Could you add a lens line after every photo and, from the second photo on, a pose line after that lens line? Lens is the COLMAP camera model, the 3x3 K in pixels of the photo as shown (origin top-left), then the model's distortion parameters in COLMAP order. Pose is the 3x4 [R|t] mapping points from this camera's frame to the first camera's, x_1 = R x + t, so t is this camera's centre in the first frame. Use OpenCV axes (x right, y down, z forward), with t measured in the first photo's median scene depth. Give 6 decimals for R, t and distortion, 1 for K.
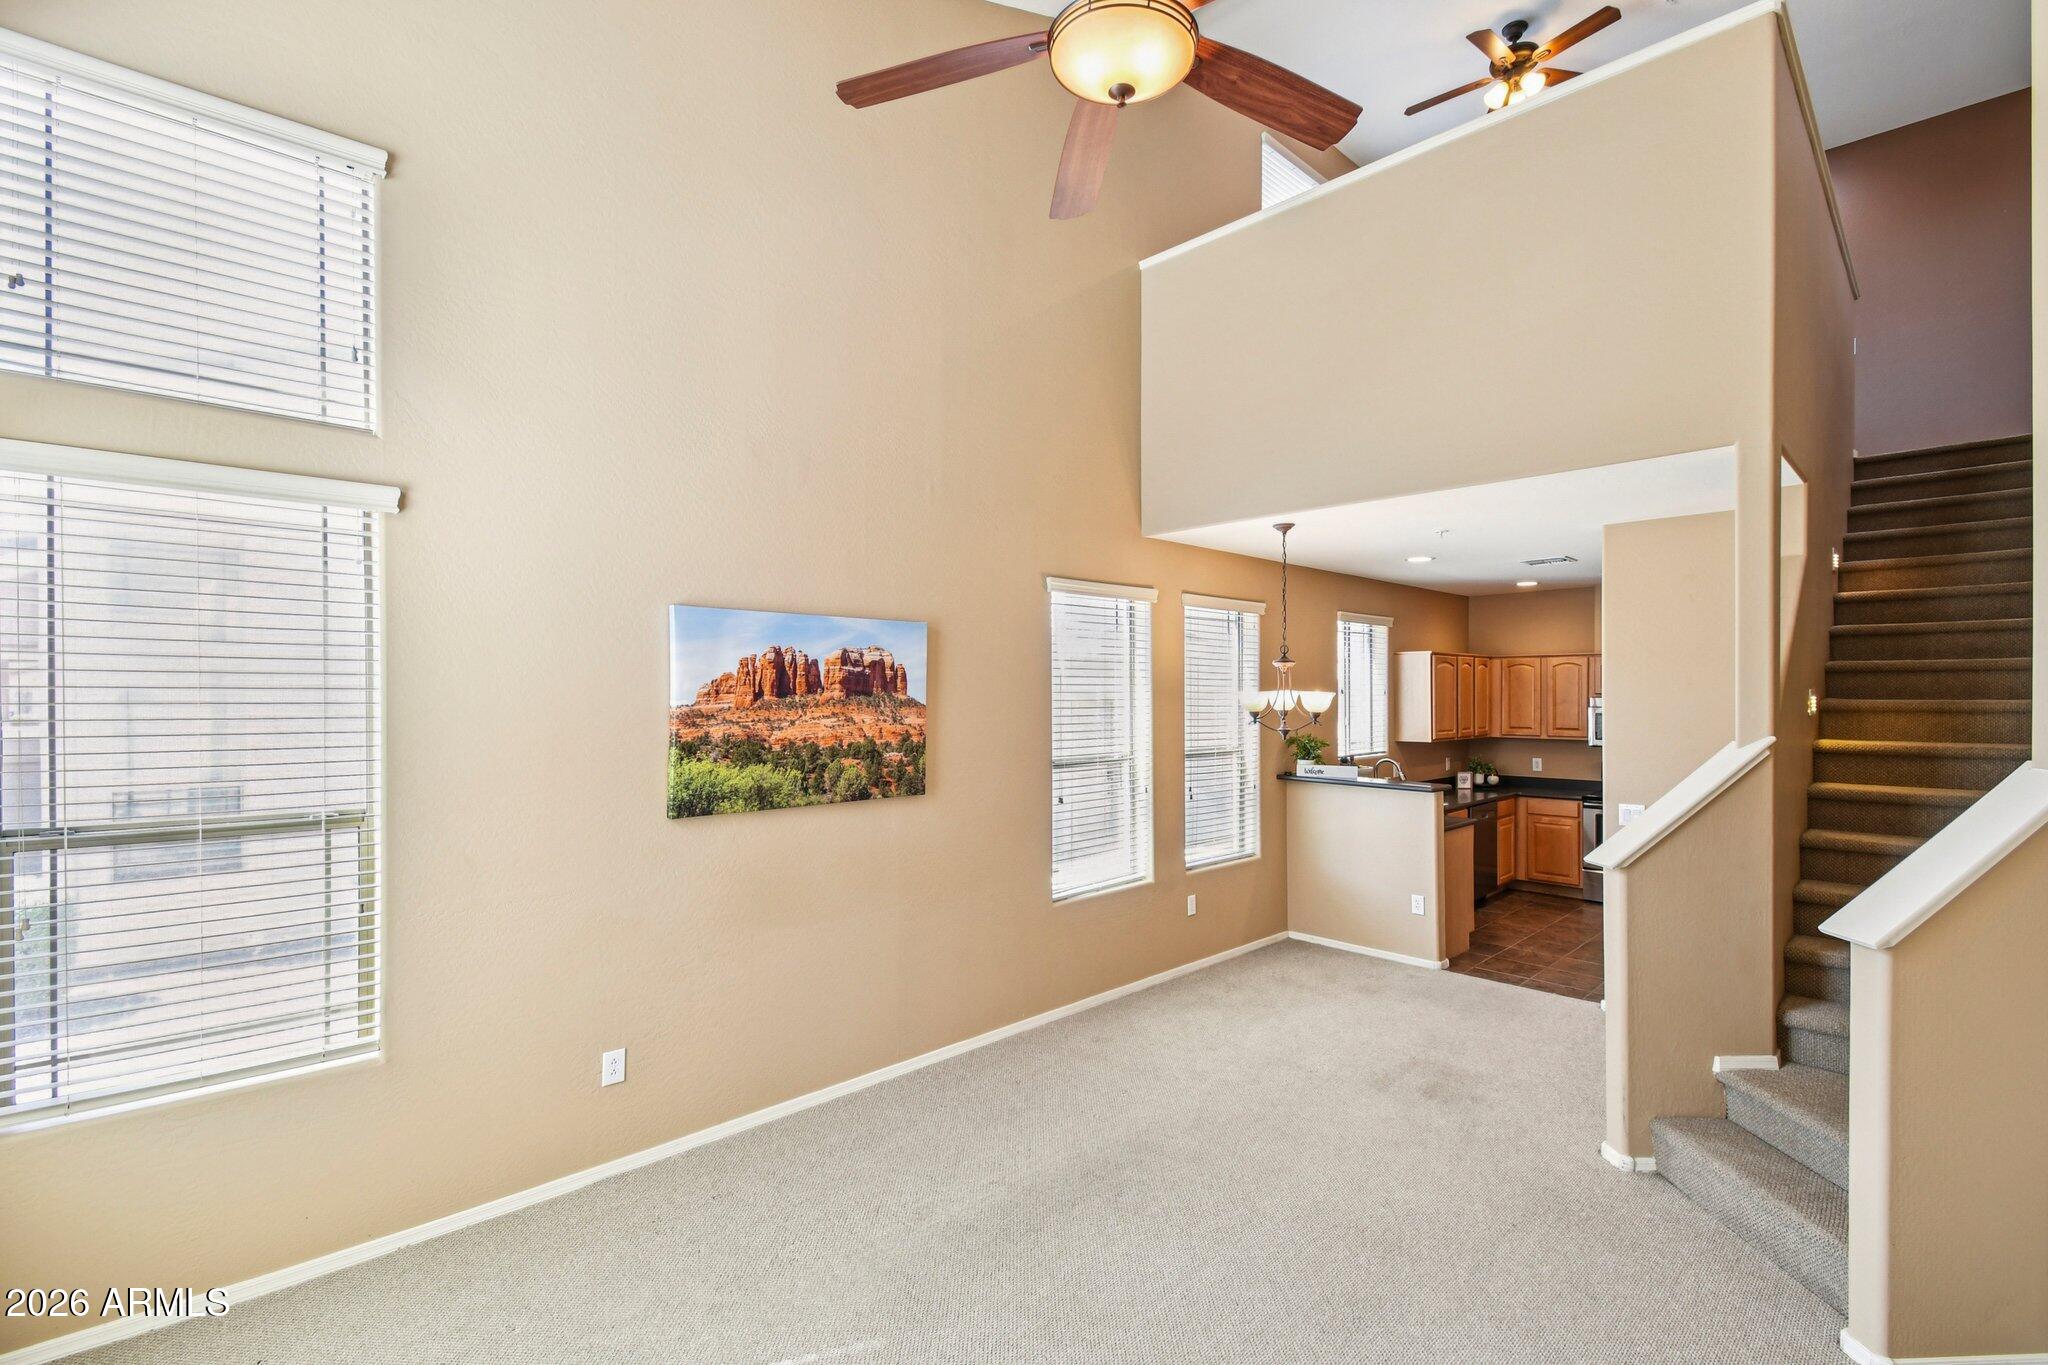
lens RADIAL K [[930.7, 0, 1022.6], [0, 930.7, 696.8], [0, 0, 1]] dist [0.001599, -0.007969]
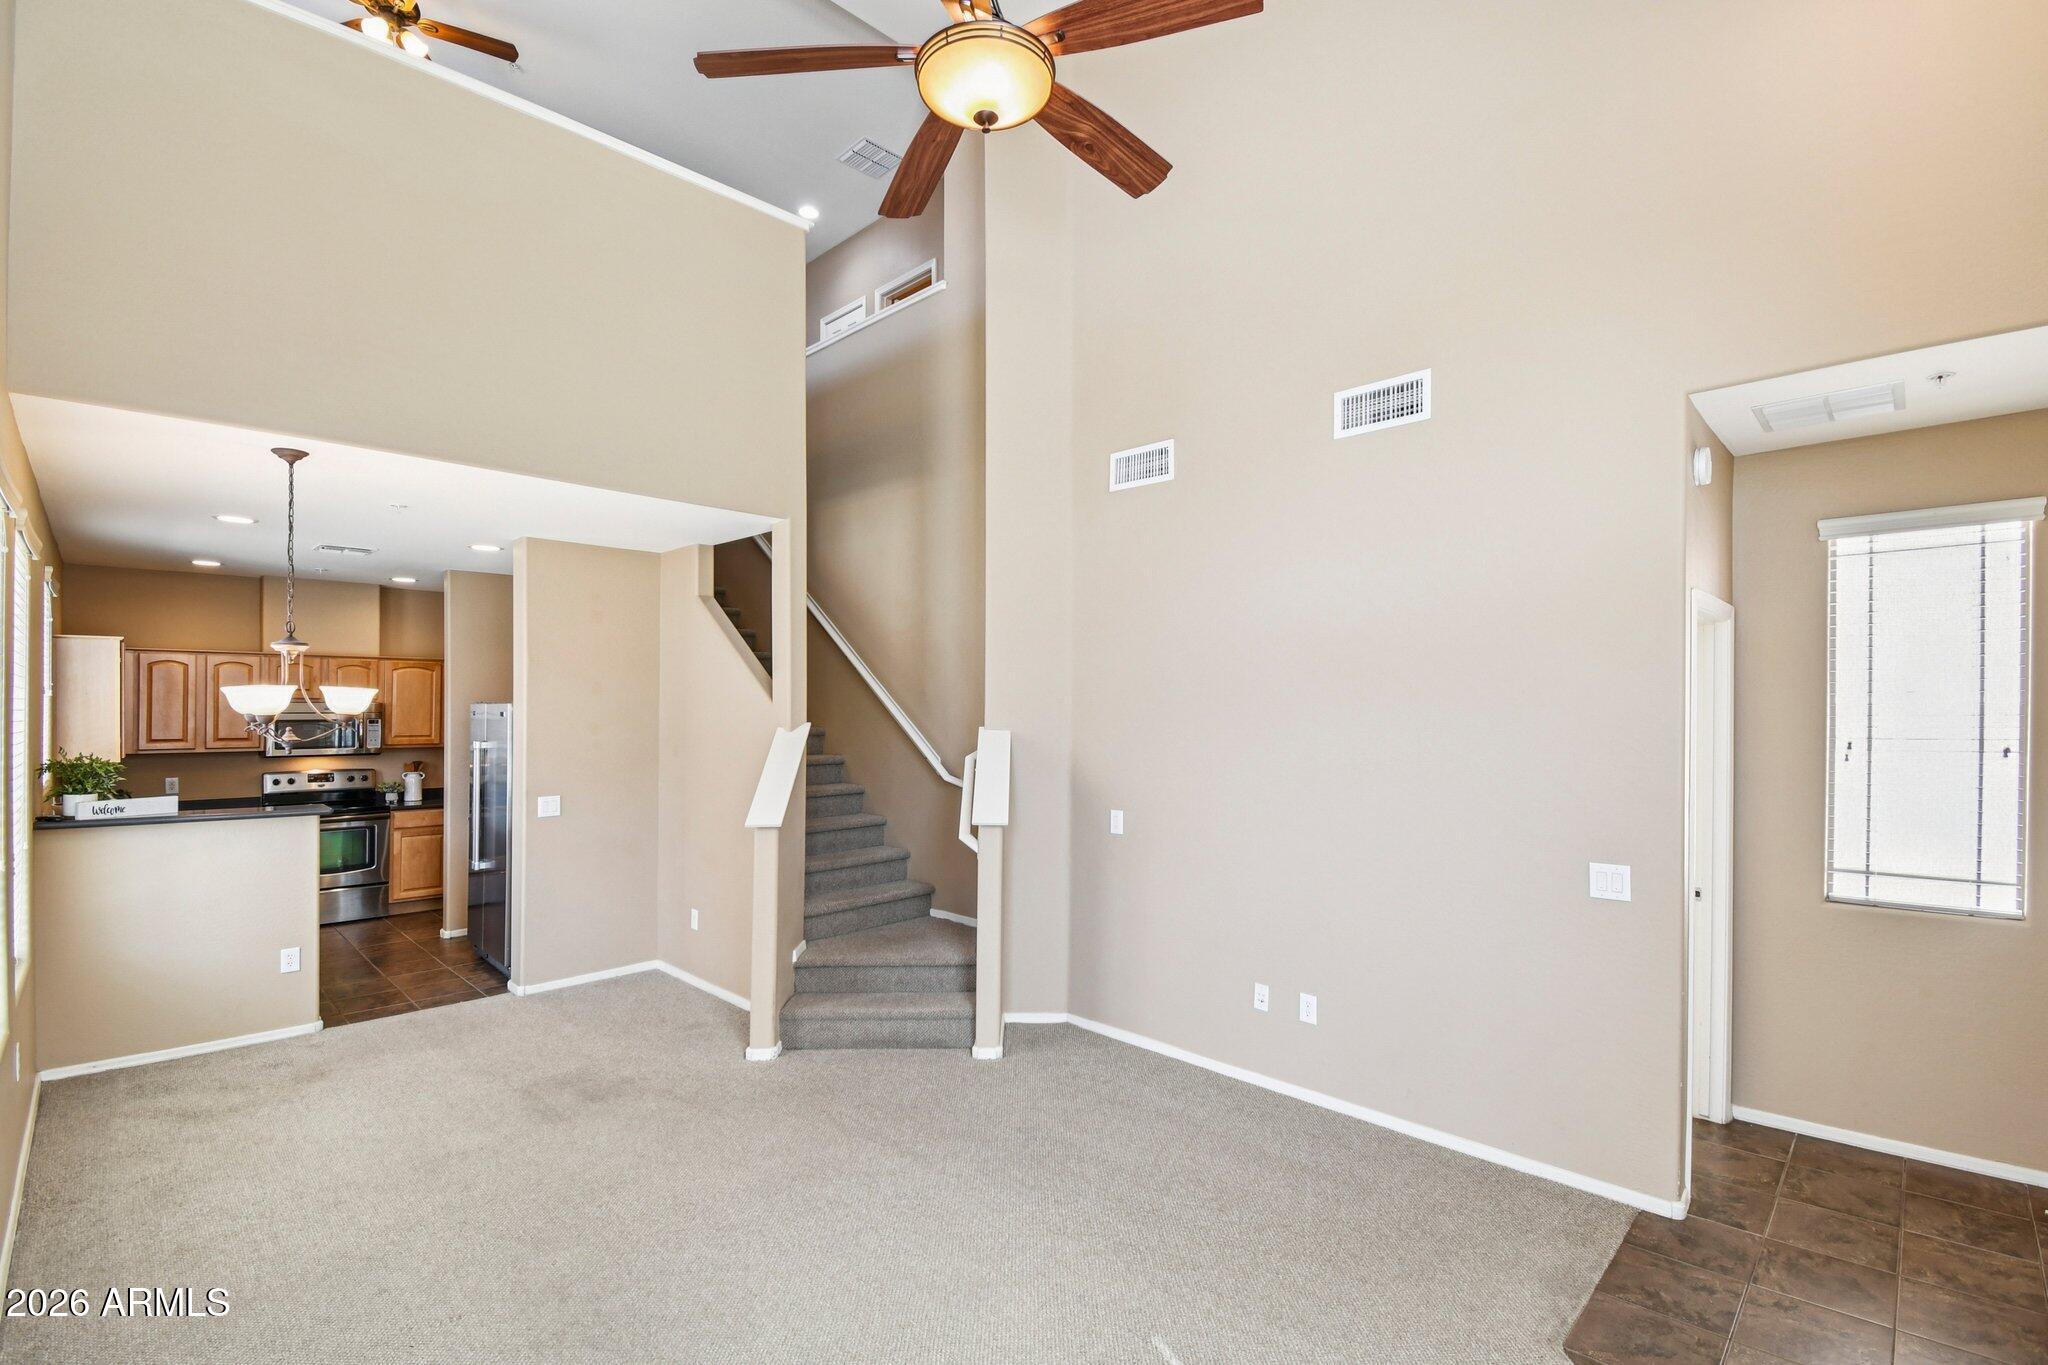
lens RADIAL K [[935.2, 0, 1015.5], [0, 935.2, 708.8], [0, 0, 1]] dist [-0.003278, -0.000892]
pose [[-0.049077, 0.004489, 0.998785, -0.417260], [0.000171, 0.999990, -0.004486, 0.014171], [-0.998795, -0.000050, -0.049077, 0.441166]]
